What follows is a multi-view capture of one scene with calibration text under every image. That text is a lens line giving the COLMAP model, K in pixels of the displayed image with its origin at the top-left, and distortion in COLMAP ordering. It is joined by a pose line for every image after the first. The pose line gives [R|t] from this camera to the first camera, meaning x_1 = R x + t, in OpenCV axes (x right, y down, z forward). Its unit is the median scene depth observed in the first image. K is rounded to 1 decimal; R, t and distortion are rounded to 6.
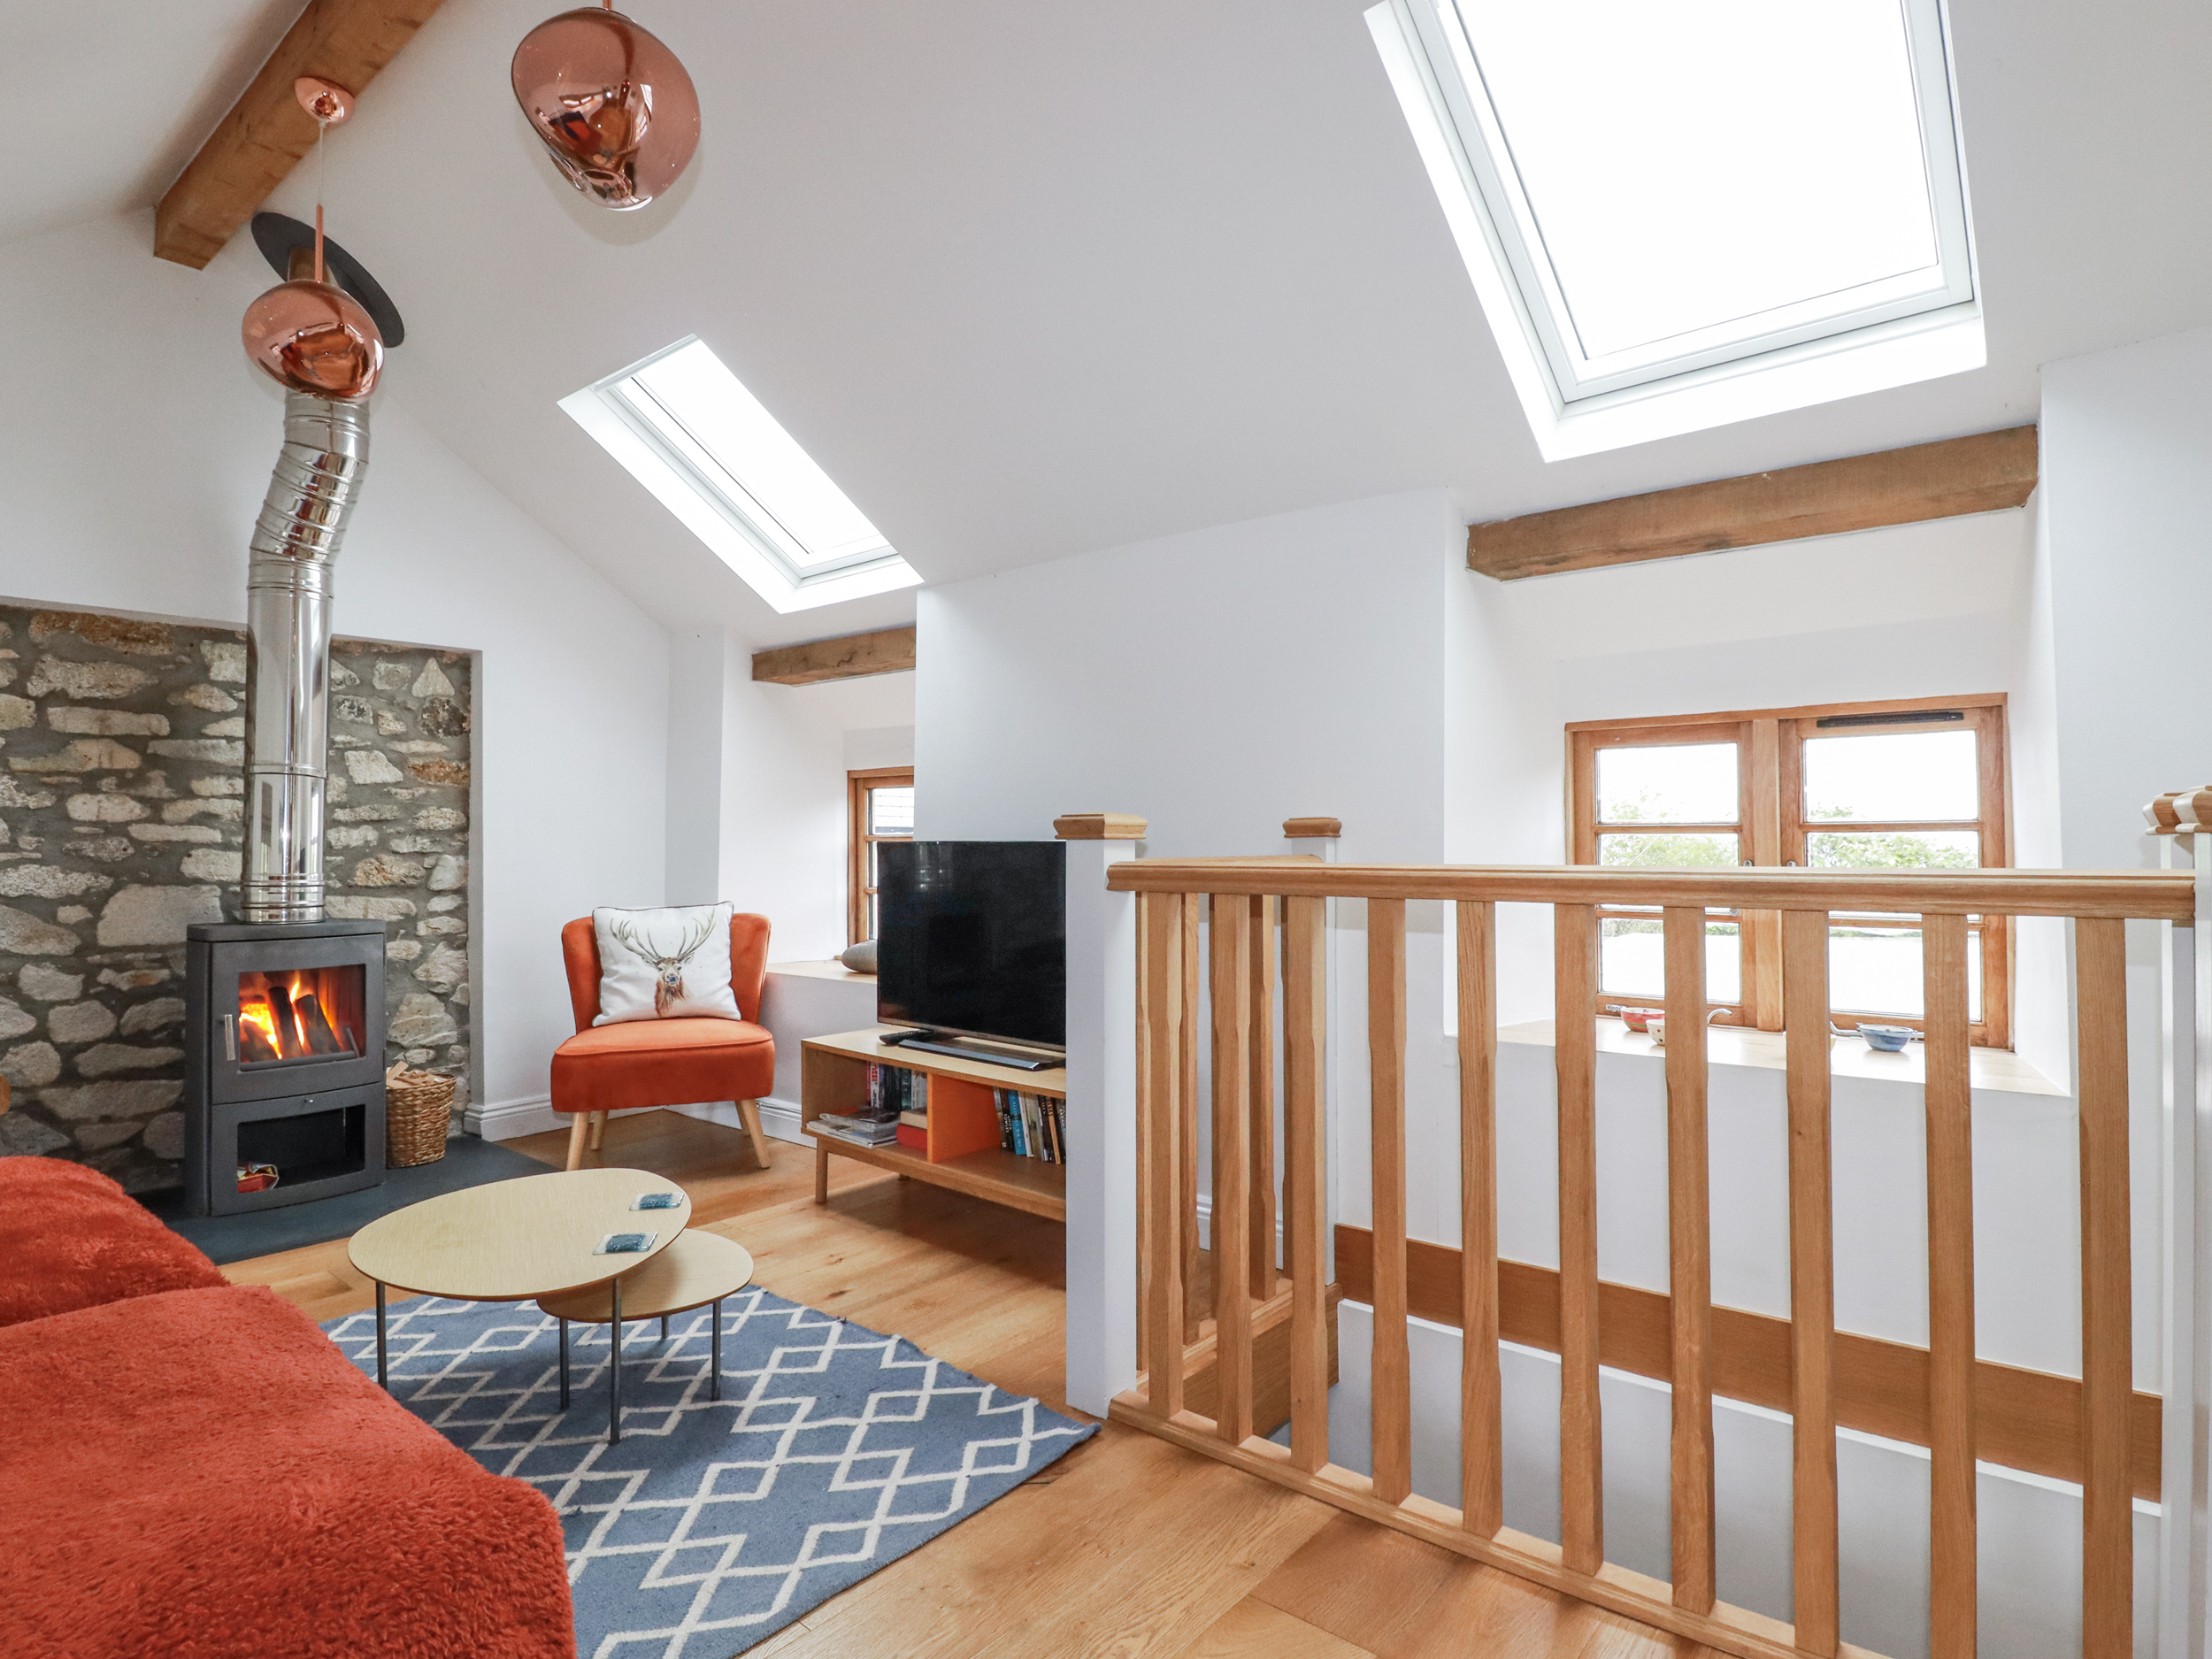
lens RADIAL K [[1146.7, 0, 1112.1], [0, 1146.7, 820.6], [0, 0, 1]] dist [0.002131, -0.014096]
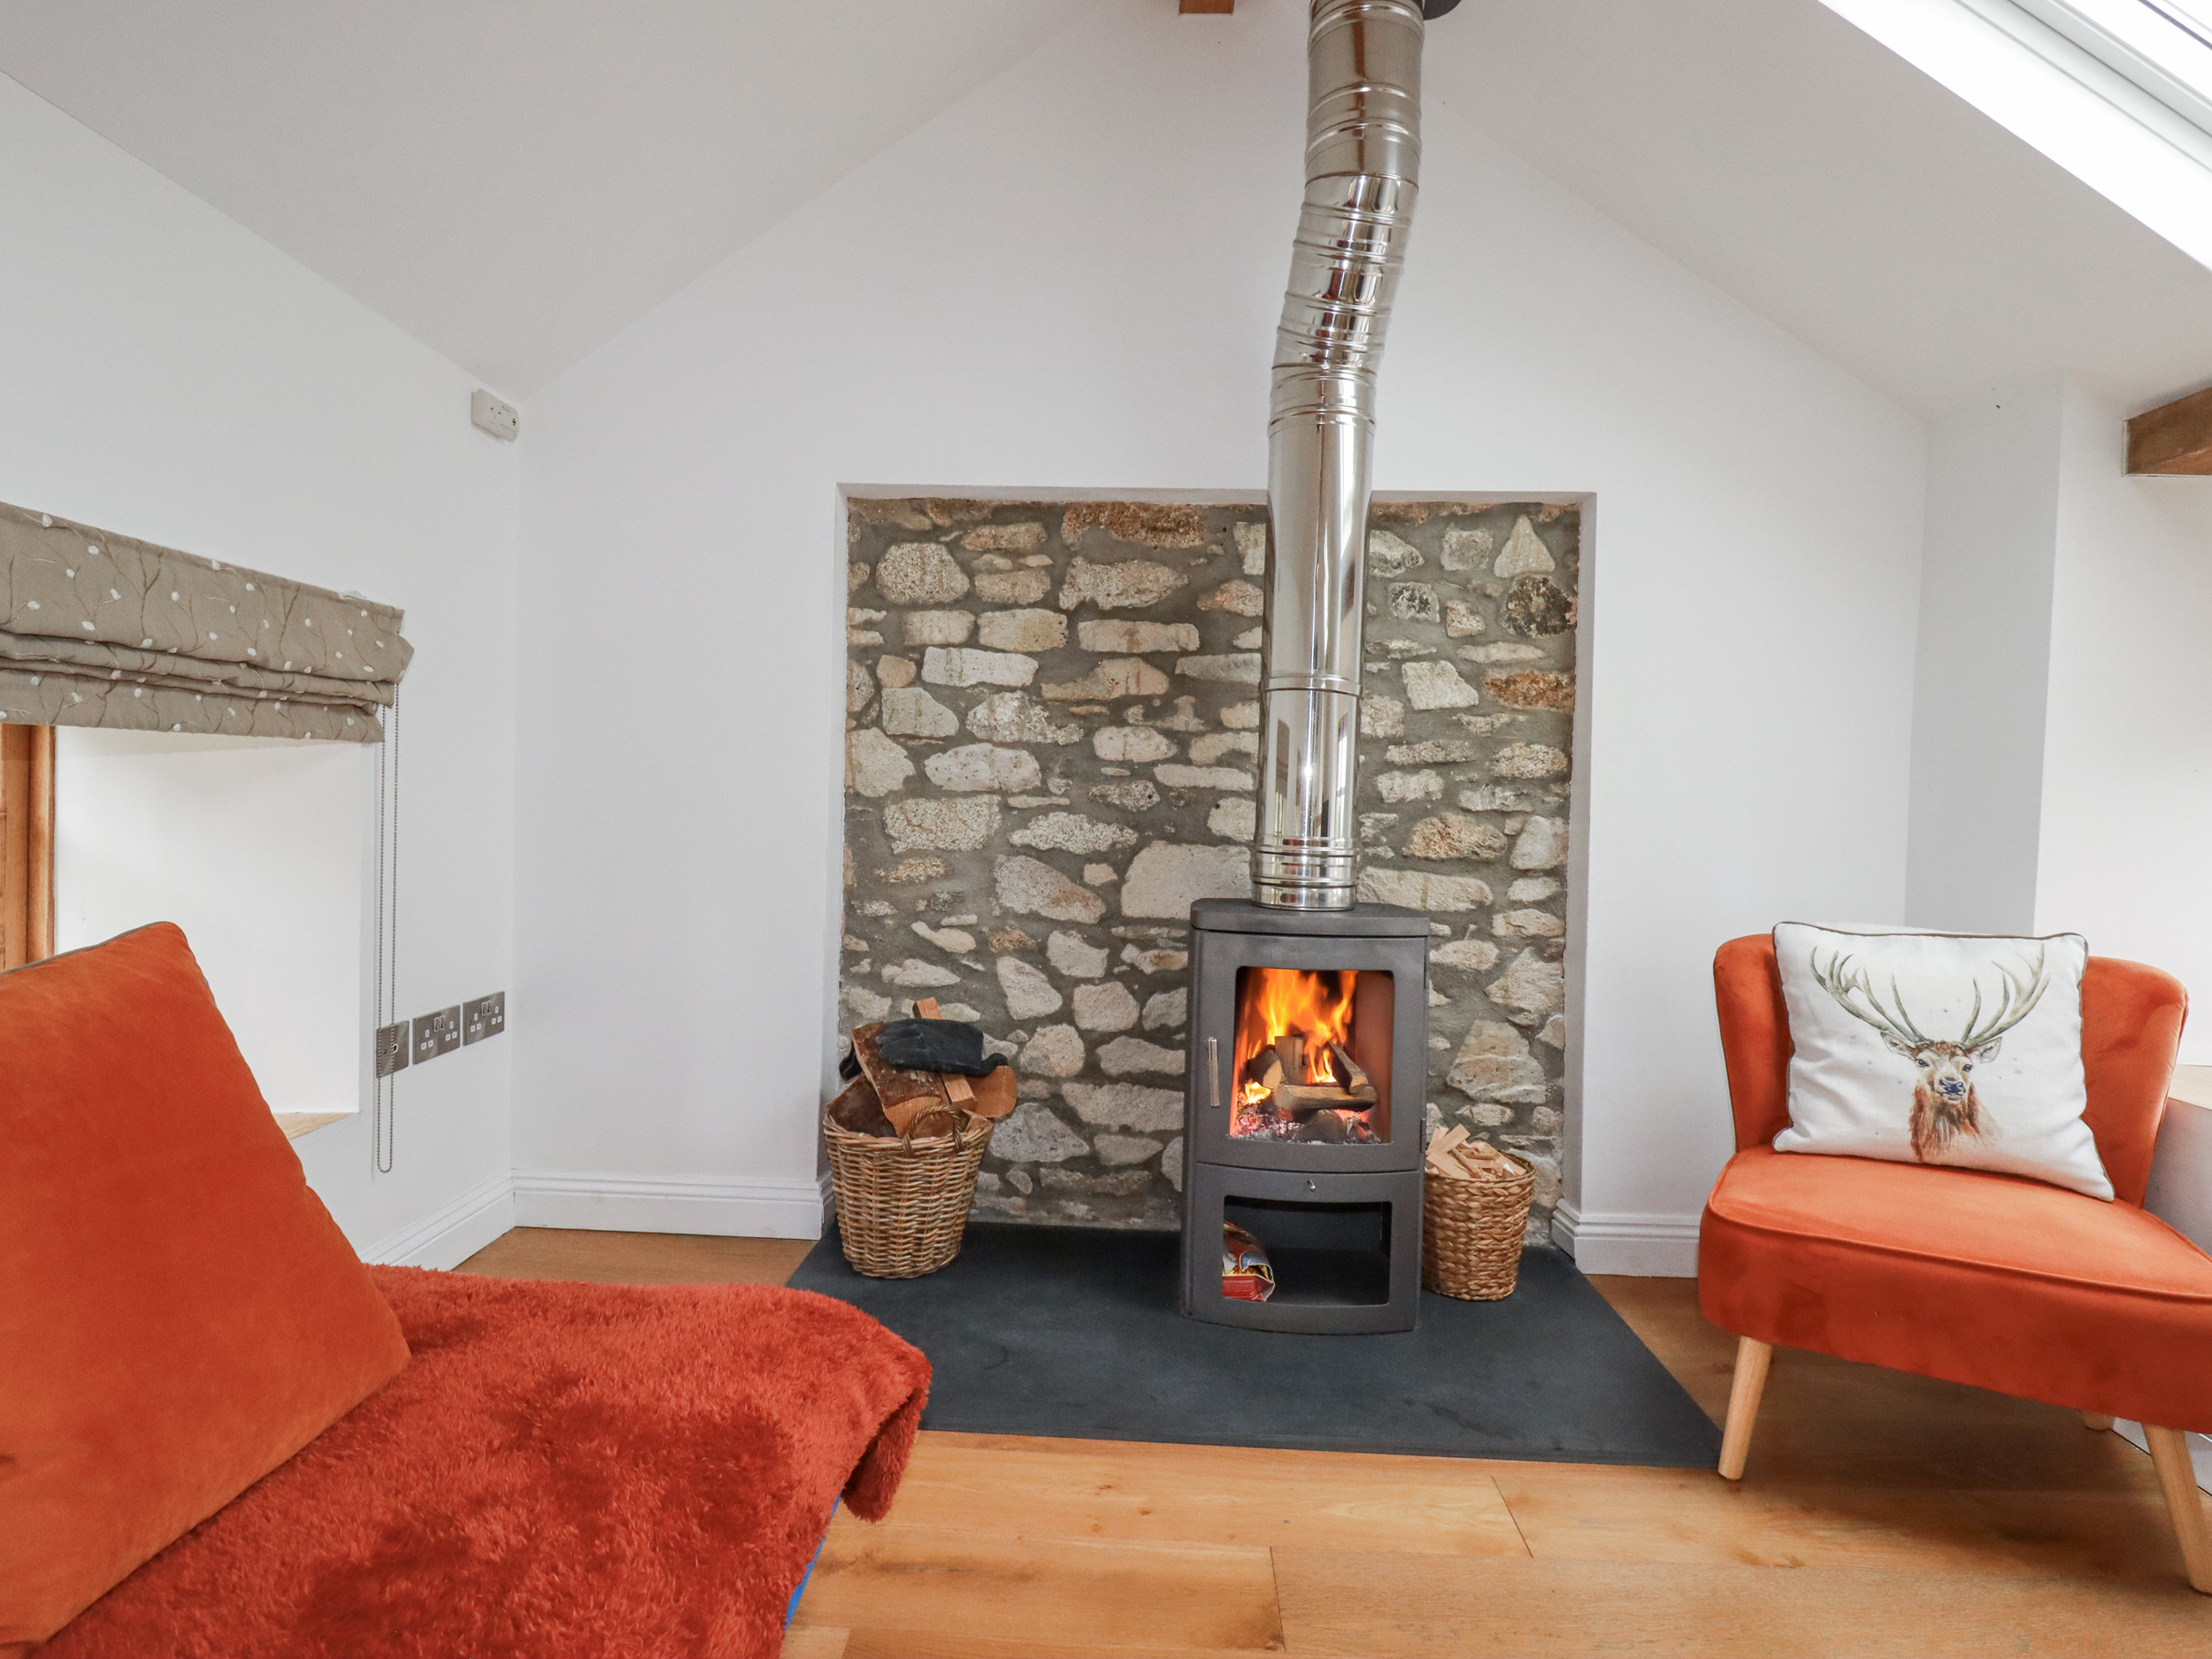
lens RADIAL K [[1115.2, 0, 1106.5], [0, 1115.2, 820.2], [0, 0, 1]] dist [-0.001631, -0.000424]
pose [[0.590931, 0.032857, -0.806053, -0.248533], [-0.009363, 0.999382, 0.033873, 0.015116], [0.806668, -0.012469, 0.590874, 0.496874]]
